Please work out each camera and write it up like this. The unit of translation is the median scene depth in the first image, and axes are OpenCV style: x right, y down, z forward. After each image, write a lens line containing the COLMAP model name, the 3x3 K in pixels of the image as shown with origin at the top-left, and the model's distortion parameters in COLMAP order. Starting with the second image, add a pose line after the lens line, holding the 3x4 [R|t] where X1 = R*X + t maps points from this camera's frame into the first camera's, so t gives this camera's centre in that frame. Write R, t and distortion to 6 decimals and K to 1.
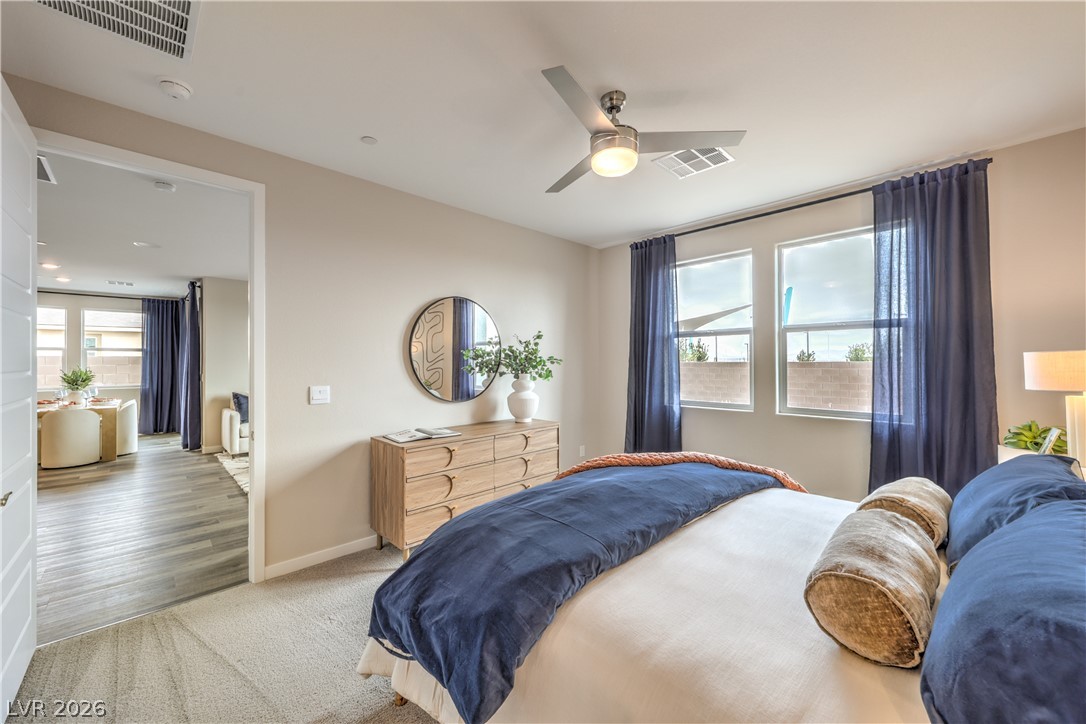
lens RADIAL K [[408.2, 0, 536.5], [0, 408.2, 358.4], [0, 0, 1]] dist [0.003078, 0.000078]
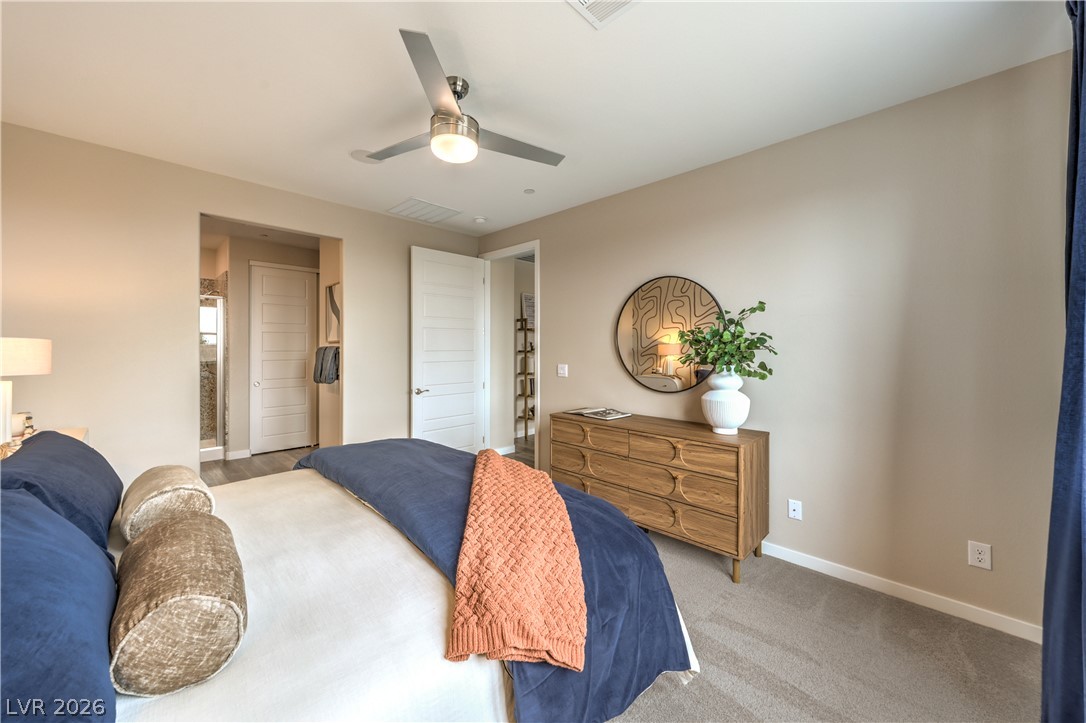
lens RADIAL K [[408.2, 0, 542.9], [0, 408.2, 354.1], [0, 0, 1]] dist [0.003078, 0.000078]
pose [[0.028340, 0.010121, -0.999547, 0.808722], [-0.002460, 0.999946, 0.010055, 0.015509], [0.999595, 0.002174, 0.028363, 0.810957]]
